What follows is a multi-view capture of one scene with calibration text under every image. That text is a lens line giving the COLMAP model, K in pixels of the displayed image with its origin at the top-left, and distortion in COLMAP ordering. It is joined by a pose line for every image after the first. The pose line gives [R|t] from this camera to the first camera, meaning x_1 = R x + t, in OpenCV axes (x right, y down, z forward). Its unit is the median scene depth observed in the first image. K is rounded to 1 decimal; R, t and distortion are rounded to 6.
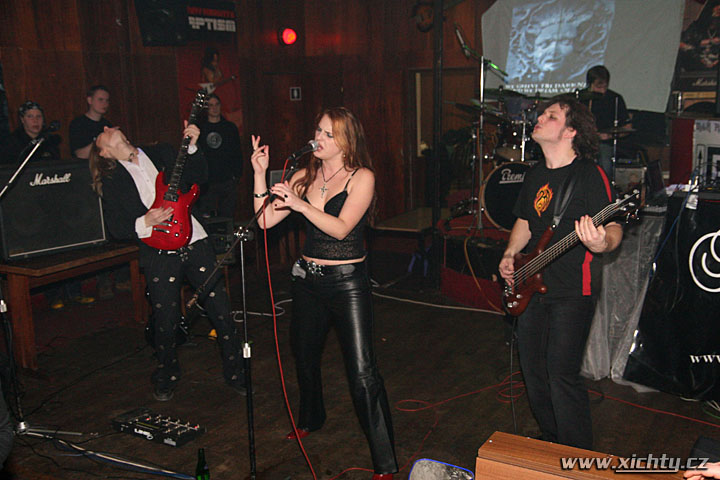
lens RADIAL K [[781.2, 0, 360.0], [0, 781.2, 240.0], [0, 0, 1]] dist [-0.182413, 0.342807]
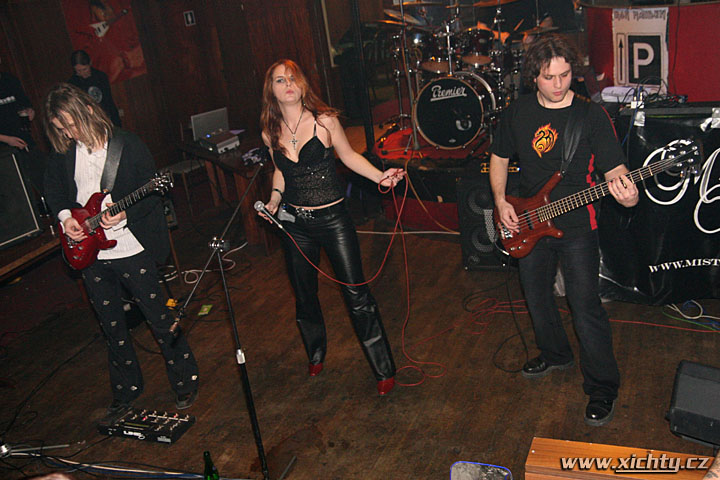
lens RADIAL K [[781.2, 0, 360.0], [0, 781.2, 240.0], [0, 0, 1]] dist [-0.182413, 0.342807]
pose [[0.980477, -0.159824, 0.114547, -0.050403], [0.138540, 0.974883, 0.174383, -0.087784], [-0.139541, -0.155109, 0.977993, 0.025331]]
